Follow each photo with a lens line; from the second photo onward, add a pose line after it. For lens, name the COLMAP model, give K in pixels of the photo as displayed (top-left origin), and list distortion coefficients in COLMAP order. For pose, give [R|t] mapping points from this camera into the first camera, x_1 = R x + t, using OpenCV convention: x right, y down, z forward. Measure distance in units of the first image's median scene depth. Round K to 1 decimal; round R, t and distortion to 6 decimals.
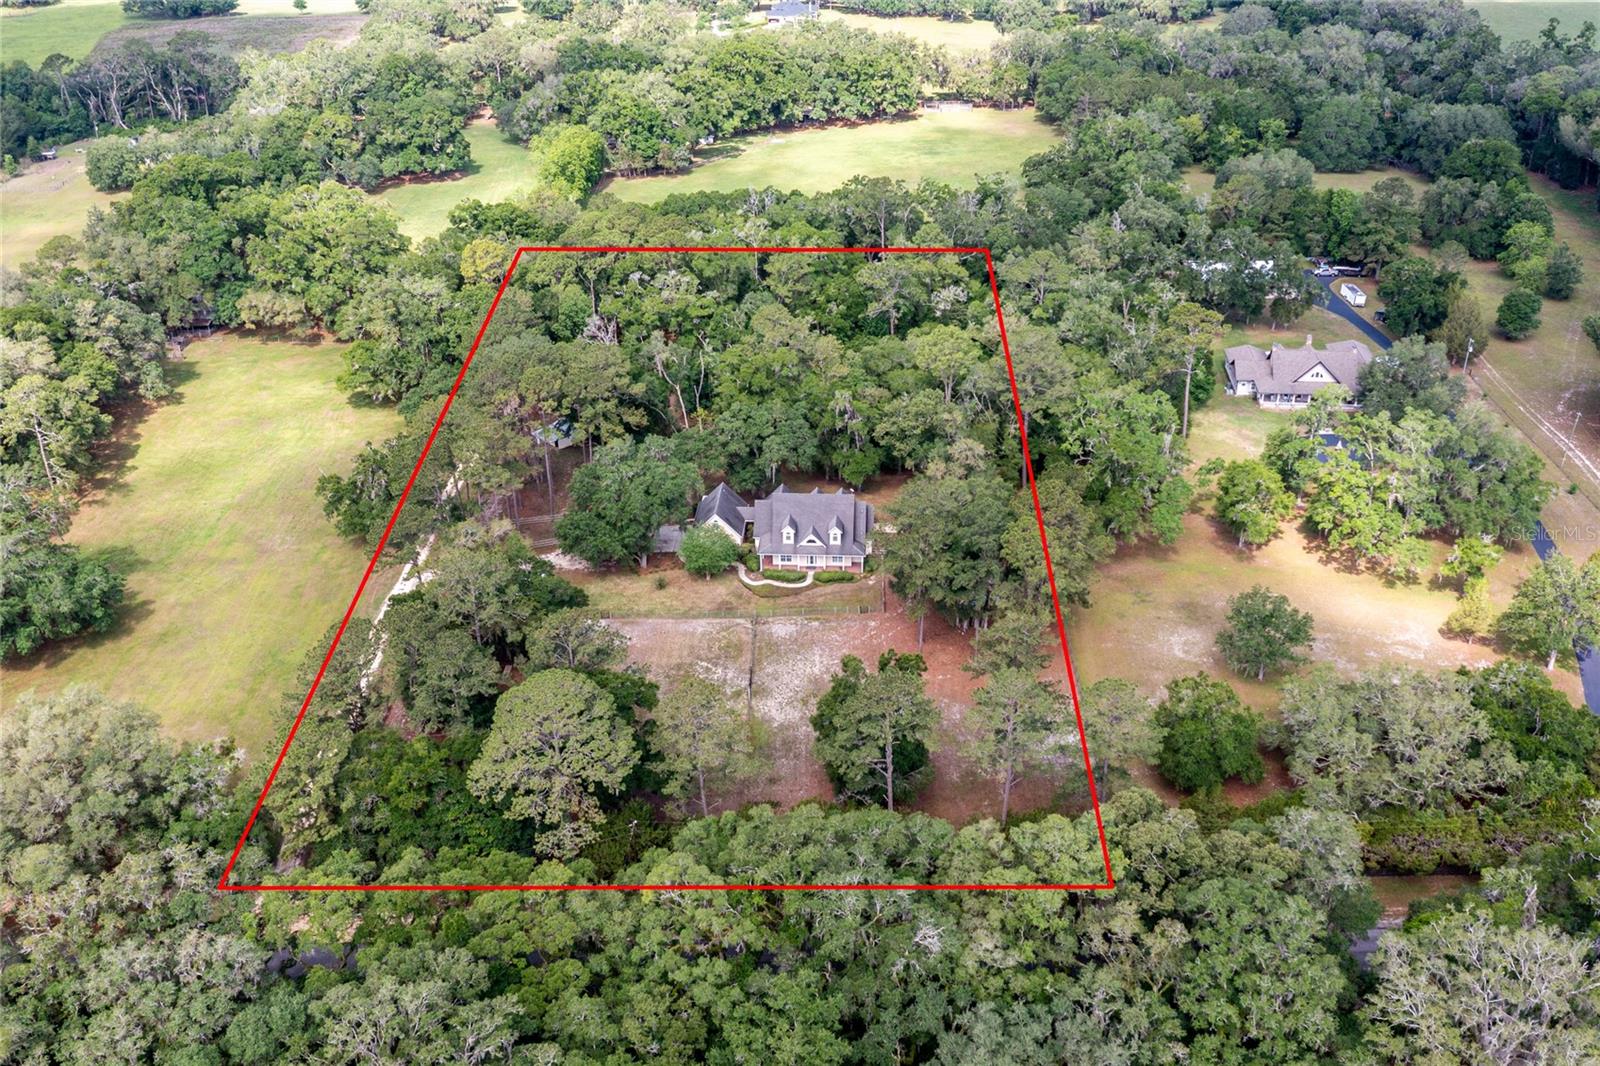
lens RADIAL K [[1609.1, 0, 800.0], [0, 1609.1, 533.0], [0, 0, 1]] dist [-0.012771, -0.031469]
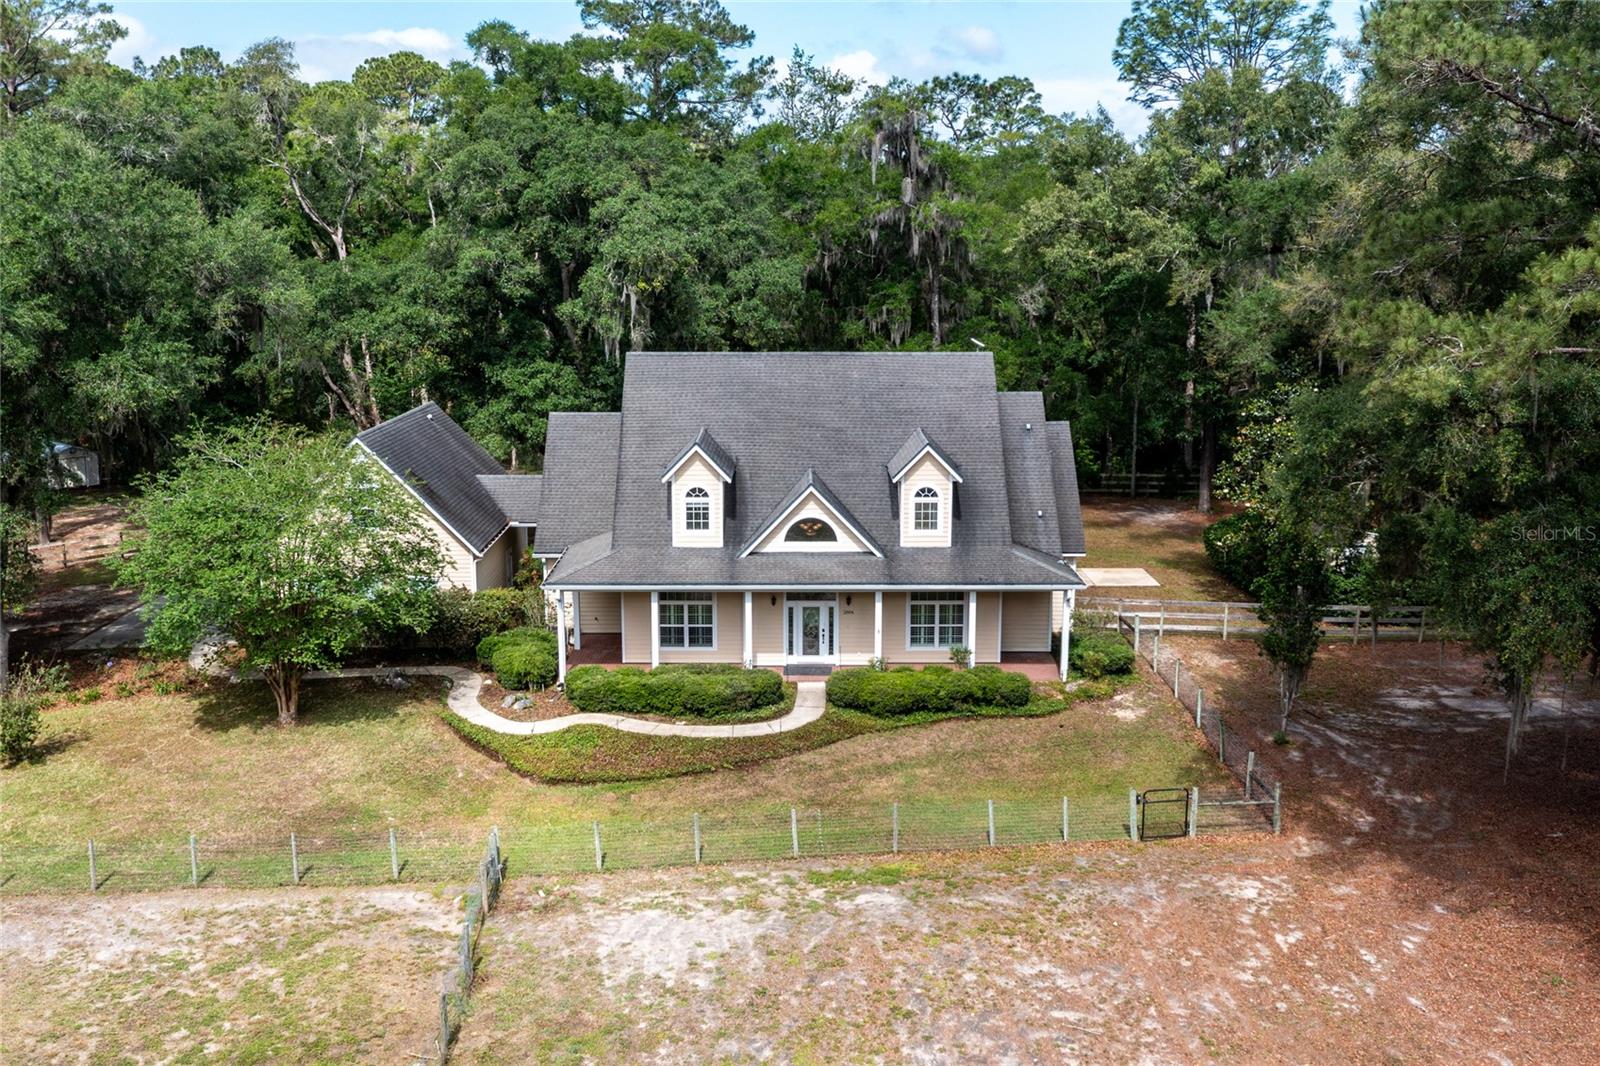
lens RADIAL K [[1609.1, 0, 800.0], [0, 1609.1, 533.0], [0, 0, 1]] dist [-0.012771, -0.031469]
pose [[0.997593, -0.005346, 0.069142, -0.006719], [0.024511, 0.959853, -0.279430, 0.050240], [-0.064872, 0.280452, 0.957673, 0.646586]]
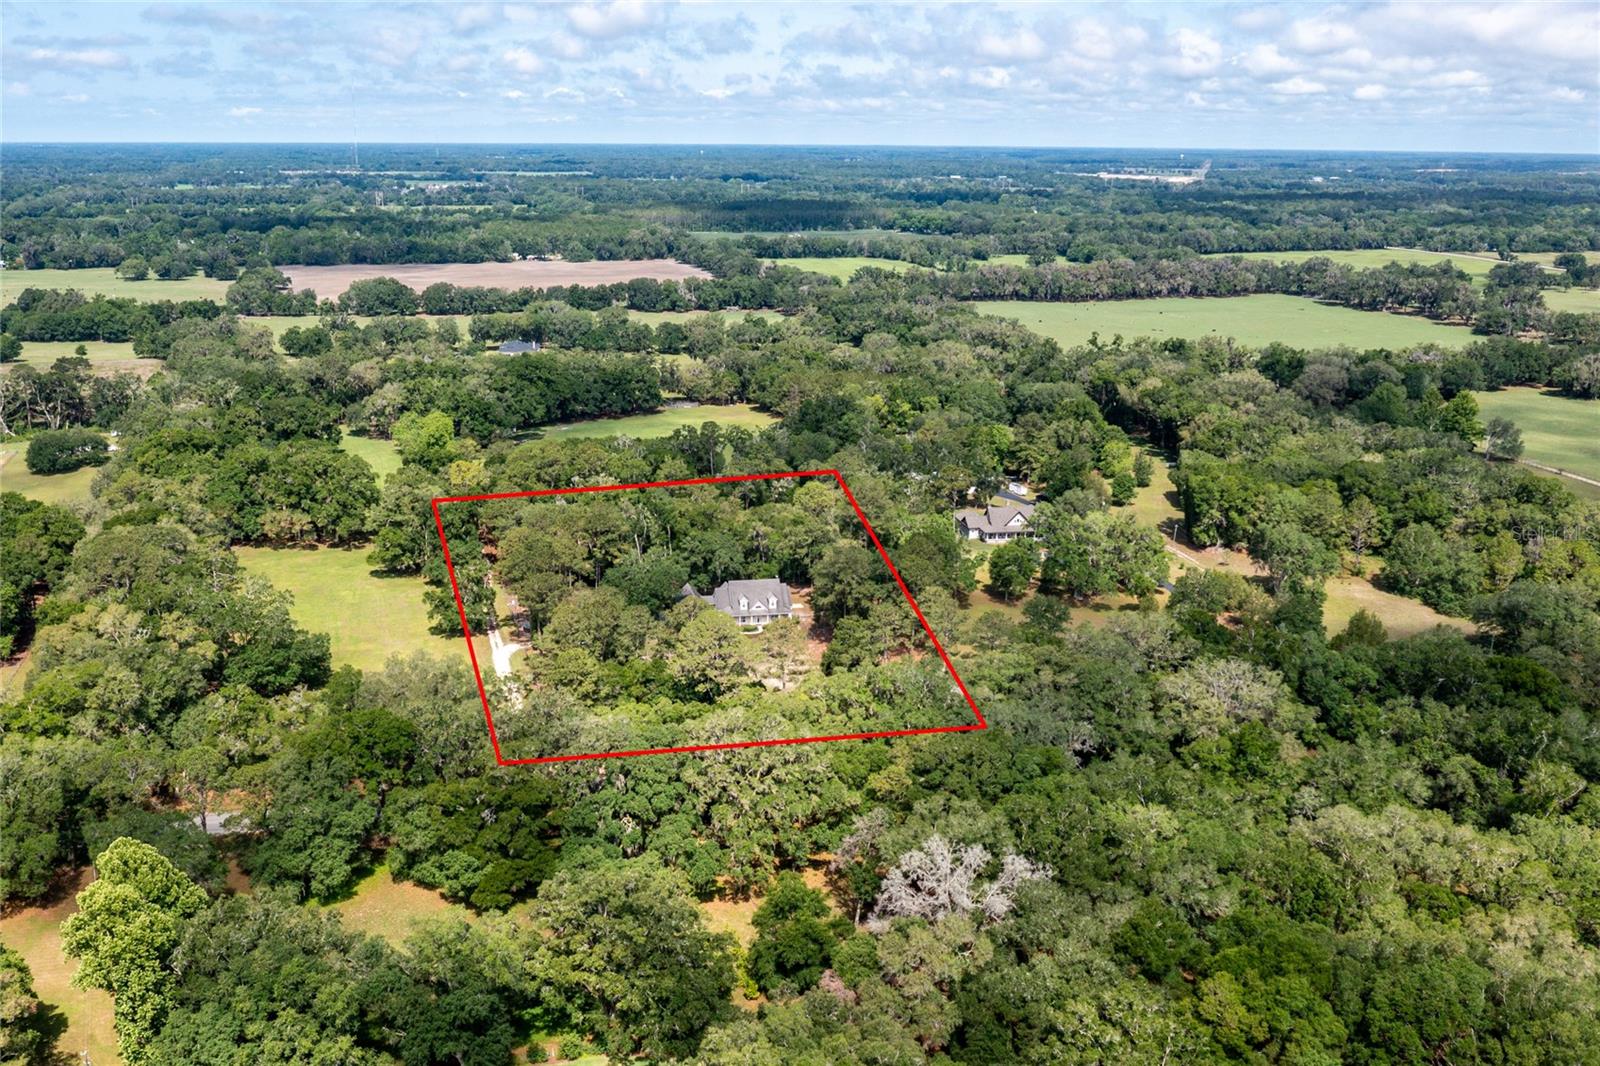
lens RADIAL K [[1609.1, 0, 800.0], [0, 1609.1, 533.0], [0, 0, 1]] dist [-0.012771, -0.031469]
pose [[0.962044, -0.048196, 0.268606, -0.301523], [0.107889, 0.971265, -0.212142, 0.220778], [-0.250663, 0.233069, 0.939599, -0.413535]]
